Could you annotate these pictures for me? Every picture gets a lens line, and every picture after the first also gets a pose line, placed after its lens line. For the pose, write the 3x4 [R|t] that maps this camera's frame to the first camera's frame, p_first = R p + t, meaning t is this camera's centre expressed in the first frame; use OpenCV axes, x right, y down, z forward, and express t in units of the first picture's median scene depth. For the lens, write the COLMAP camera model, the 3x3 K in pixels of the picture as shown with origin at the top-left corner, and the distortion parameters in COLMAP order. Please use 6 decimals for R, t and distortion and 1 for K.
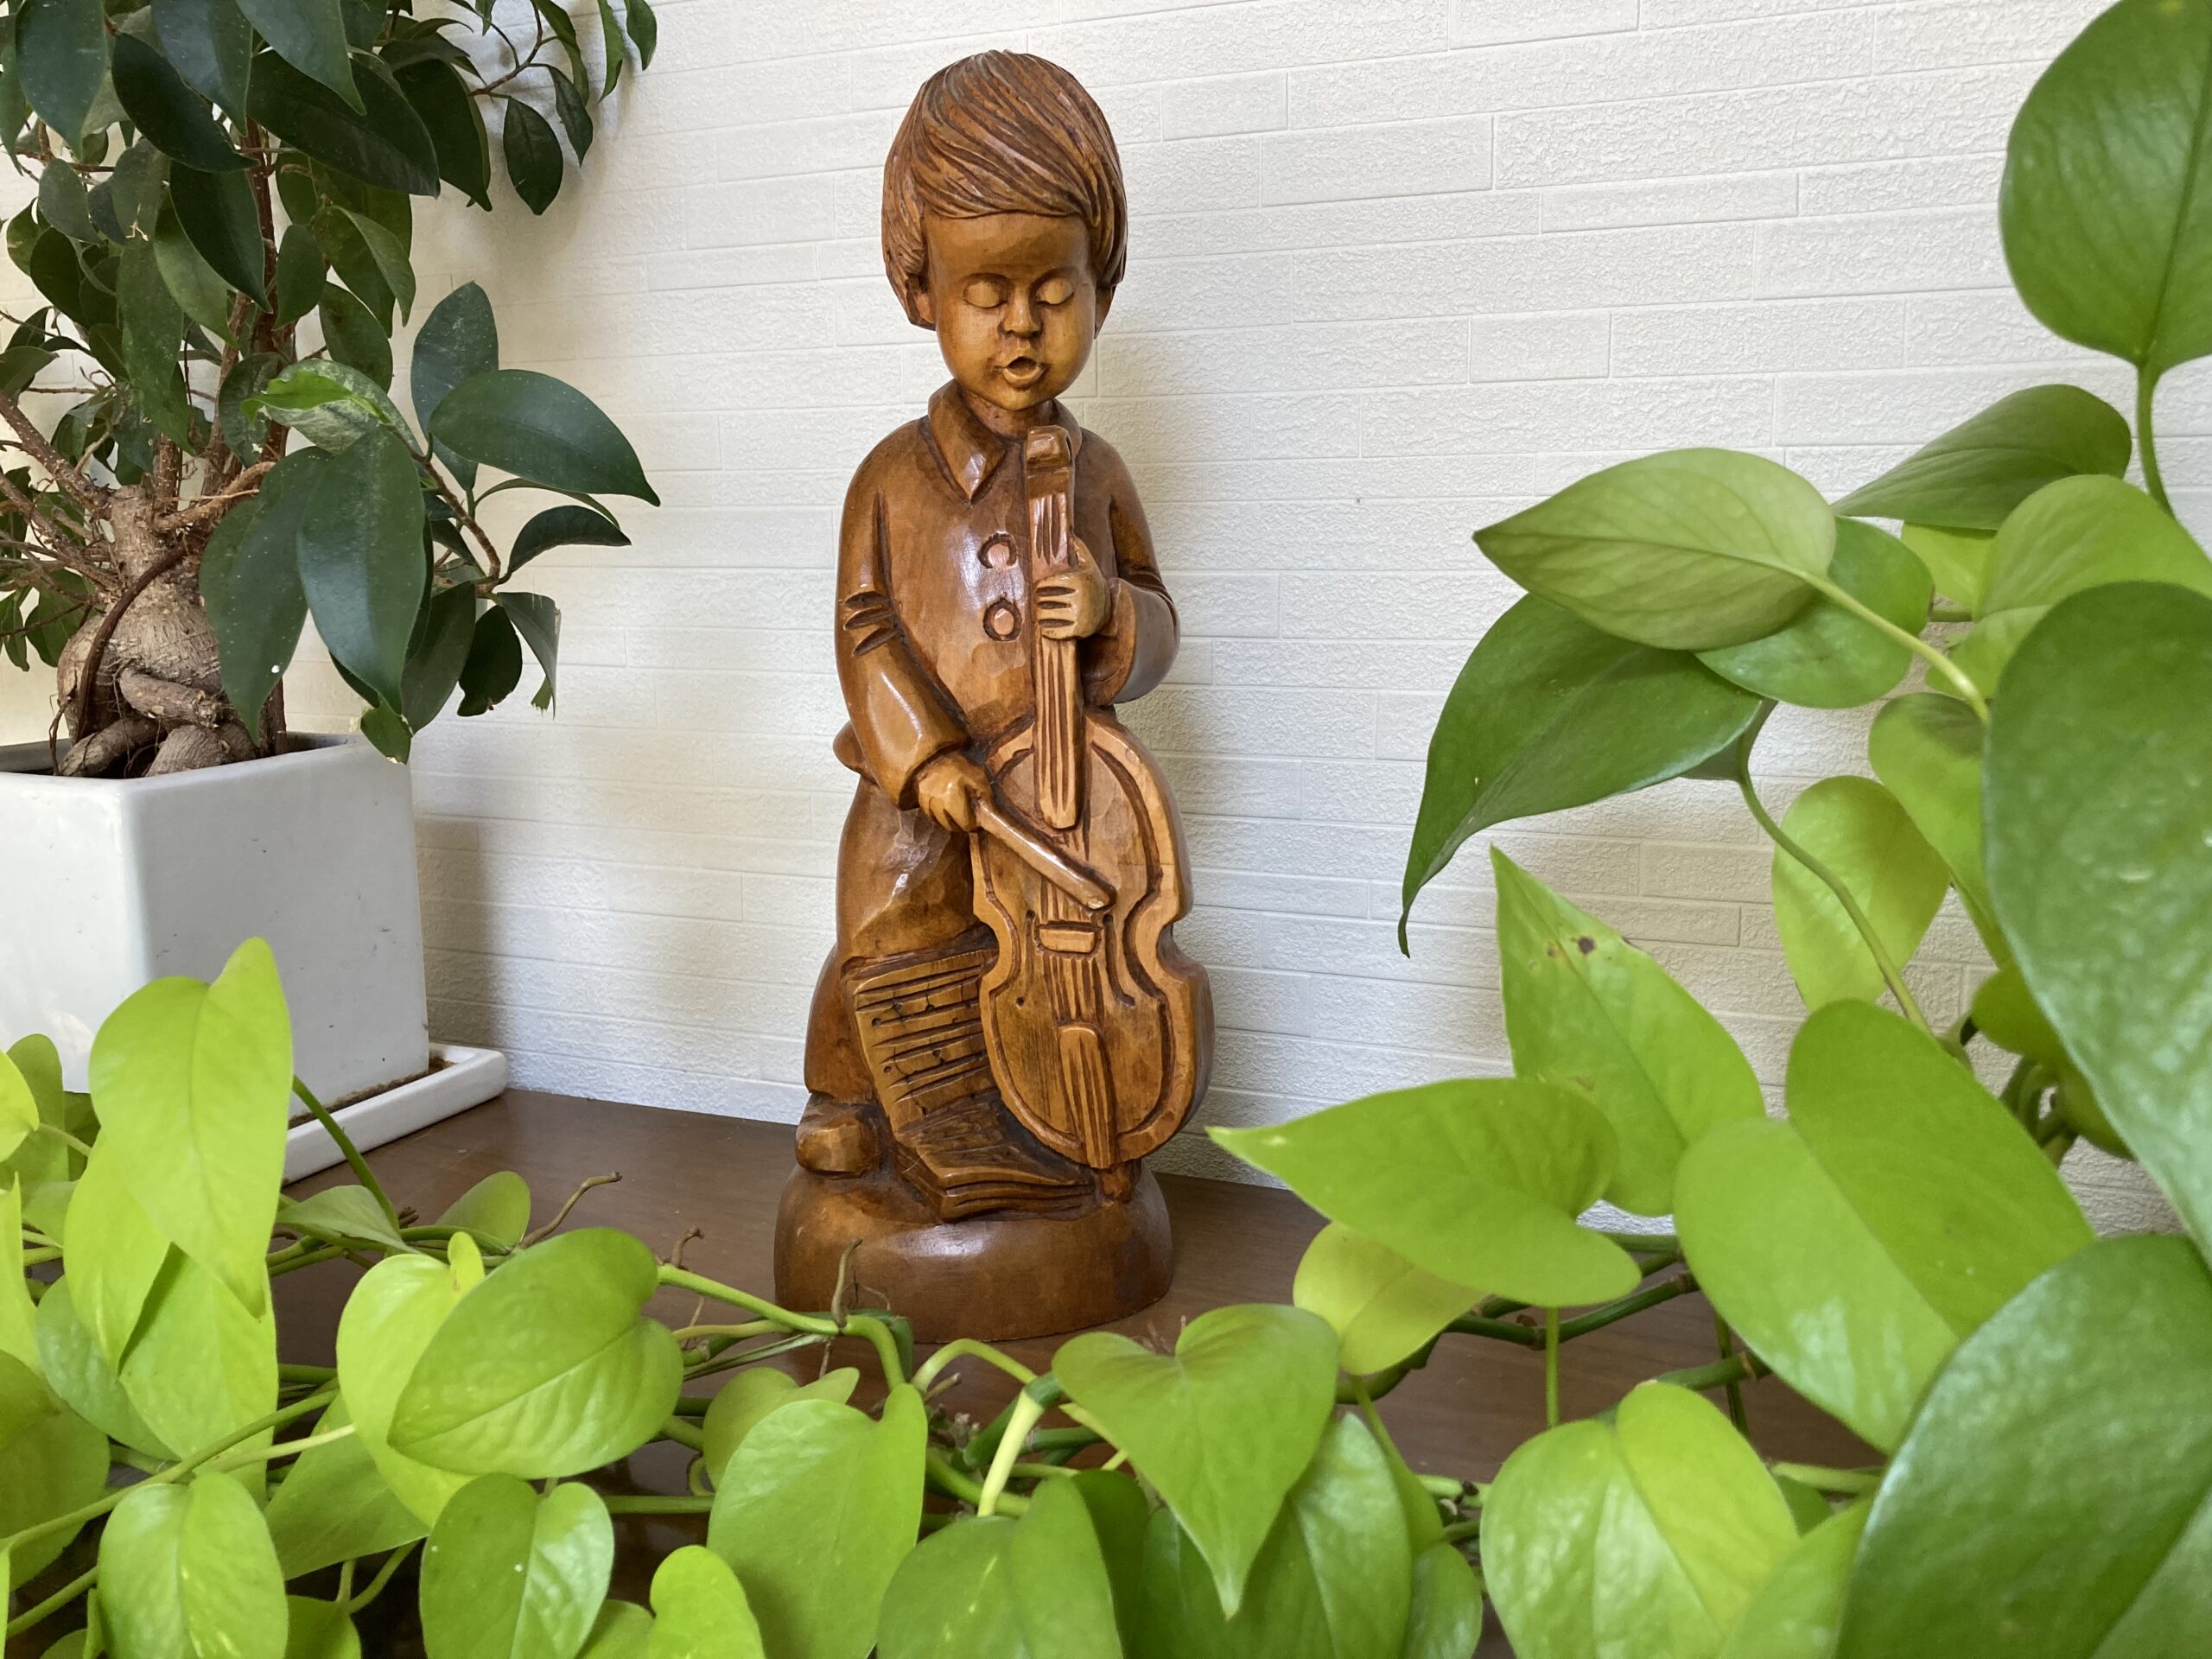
lens RADIAL K [[1815.5, 0, 1102.1], [0, 1815.5, 813.4], [0, 0, 1]] dist [0.009846, 0.001599]
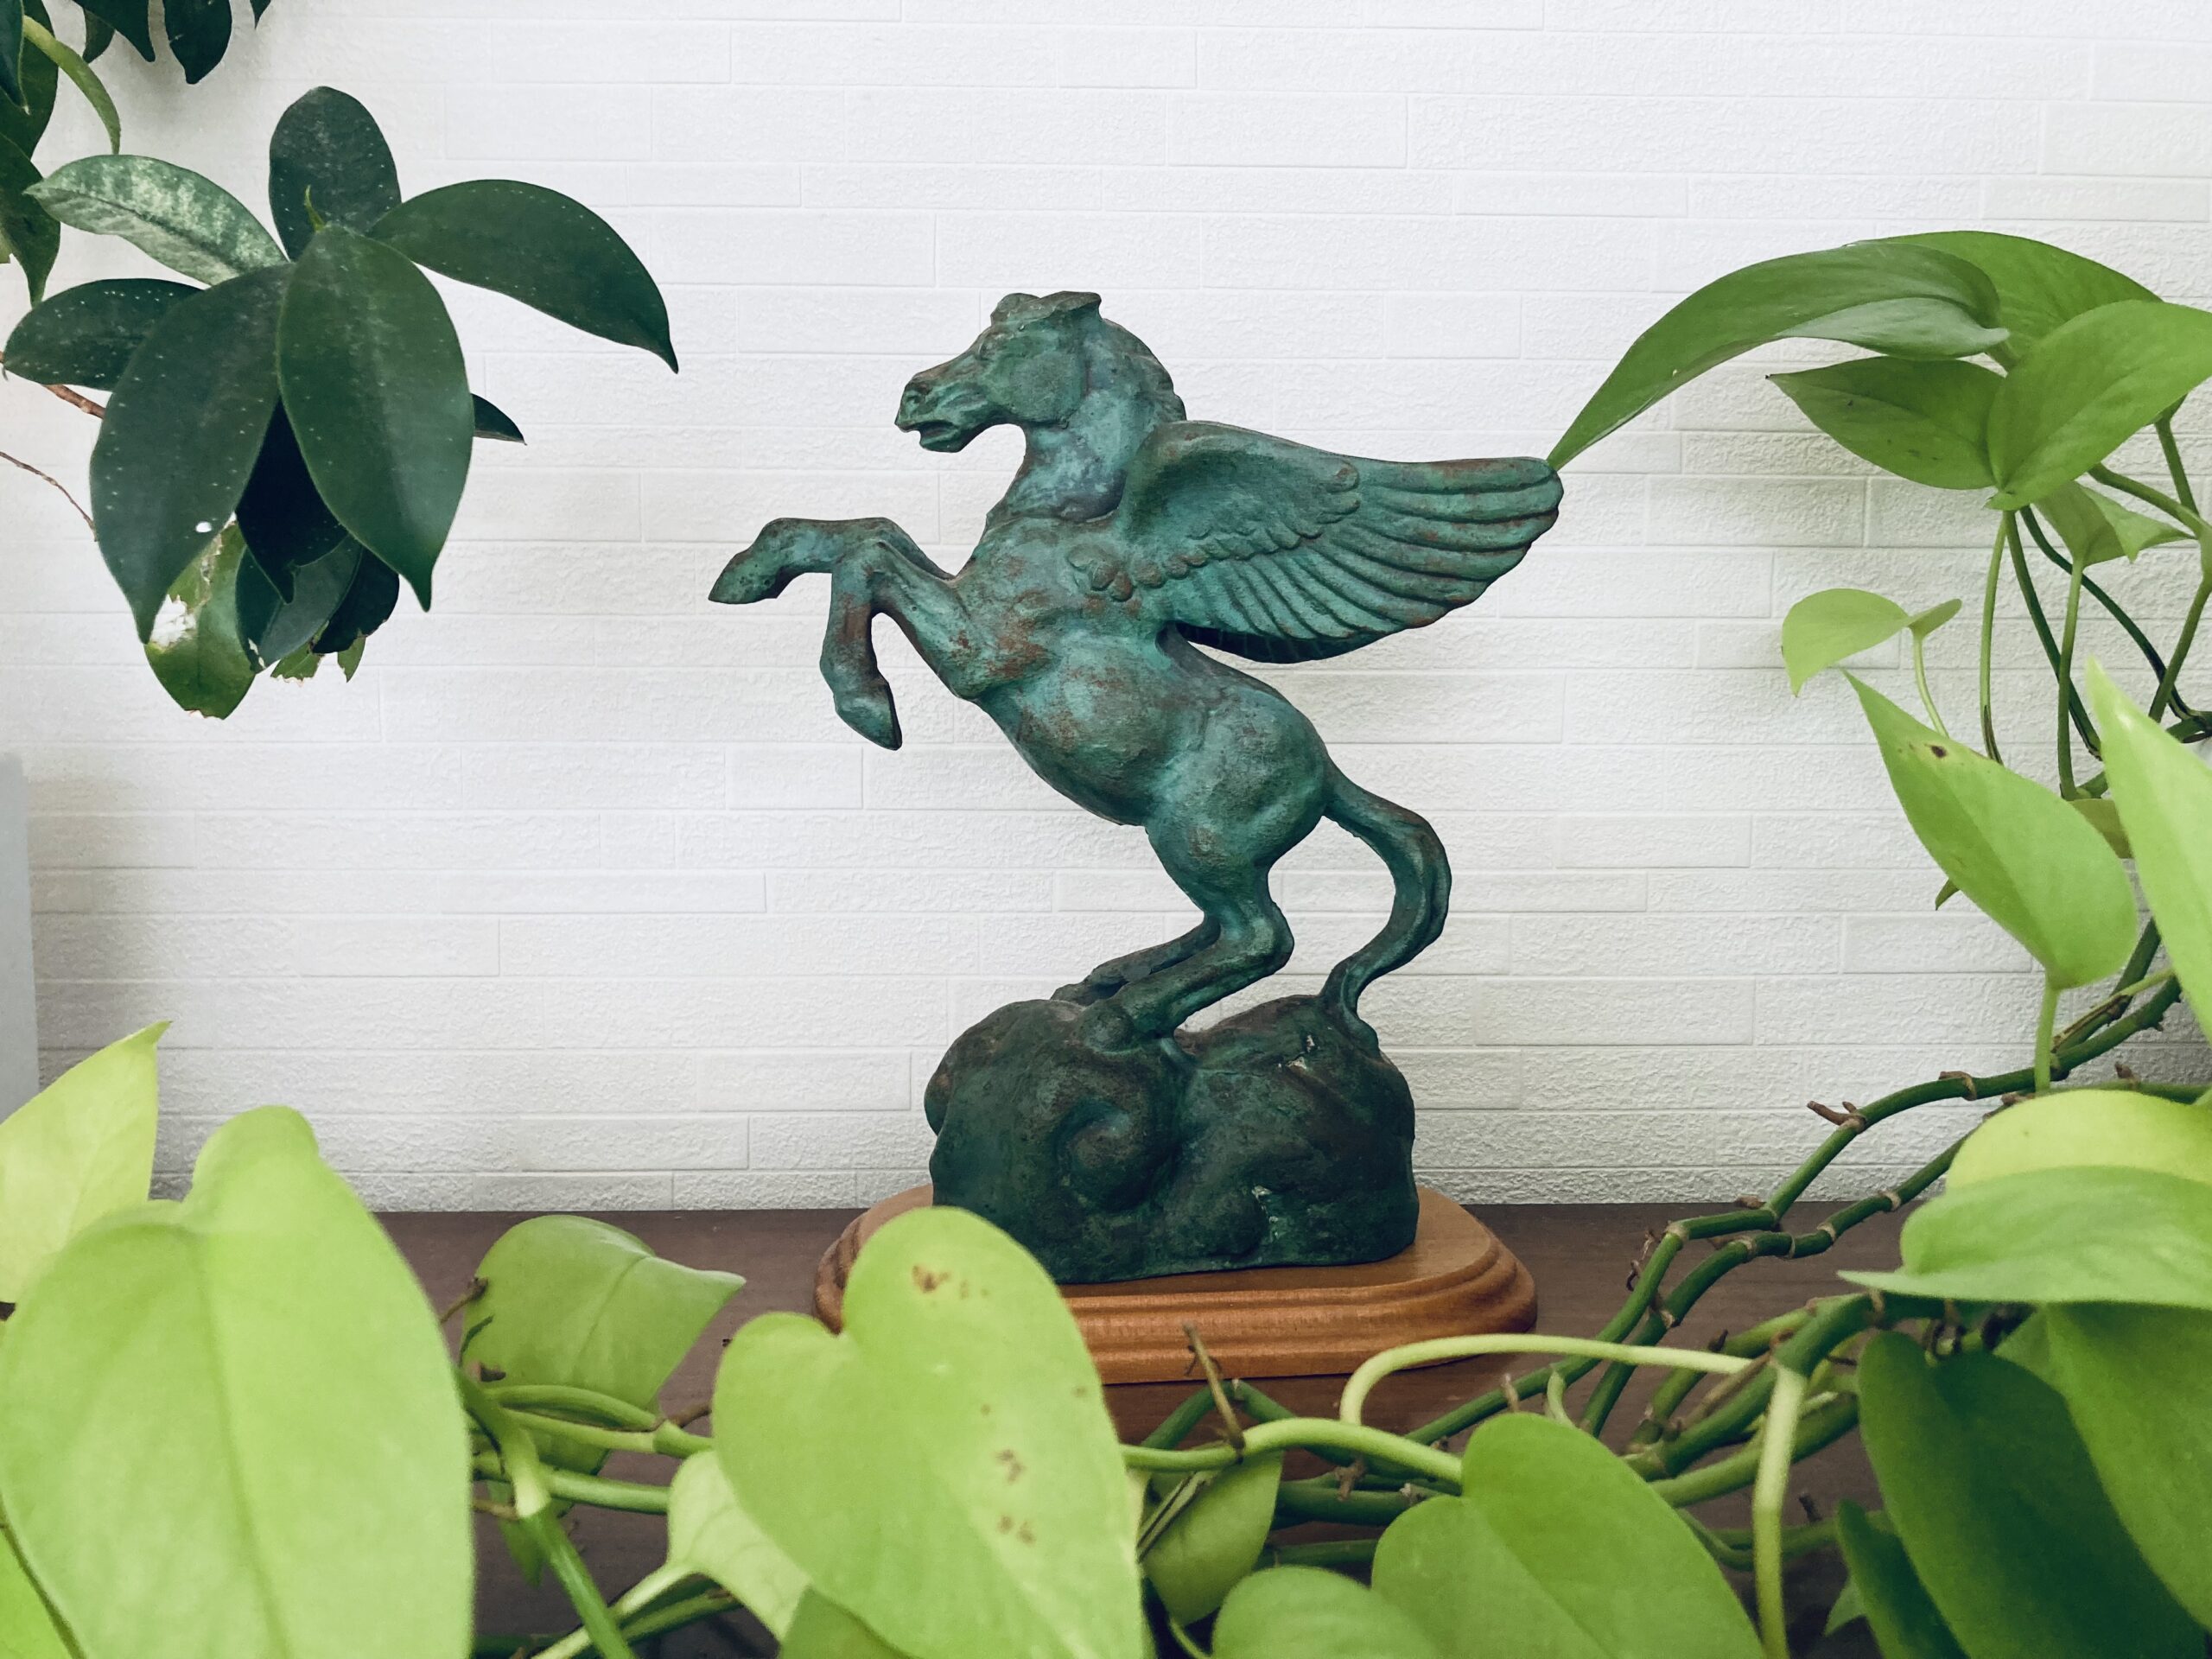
lens RADIAL K [[1815.5, 0, 1111.3], [0, 1815.5, 846.5], [0, 0, 1]] dist [0.009846, 0.001599]
pose [[0.914781, -0.019137, 0.403496, -0.348923], [0.053175, 0.995890, -0.073322, 0.096983], [-0.400434, 0.088530, 0.912039, 0.177272]]
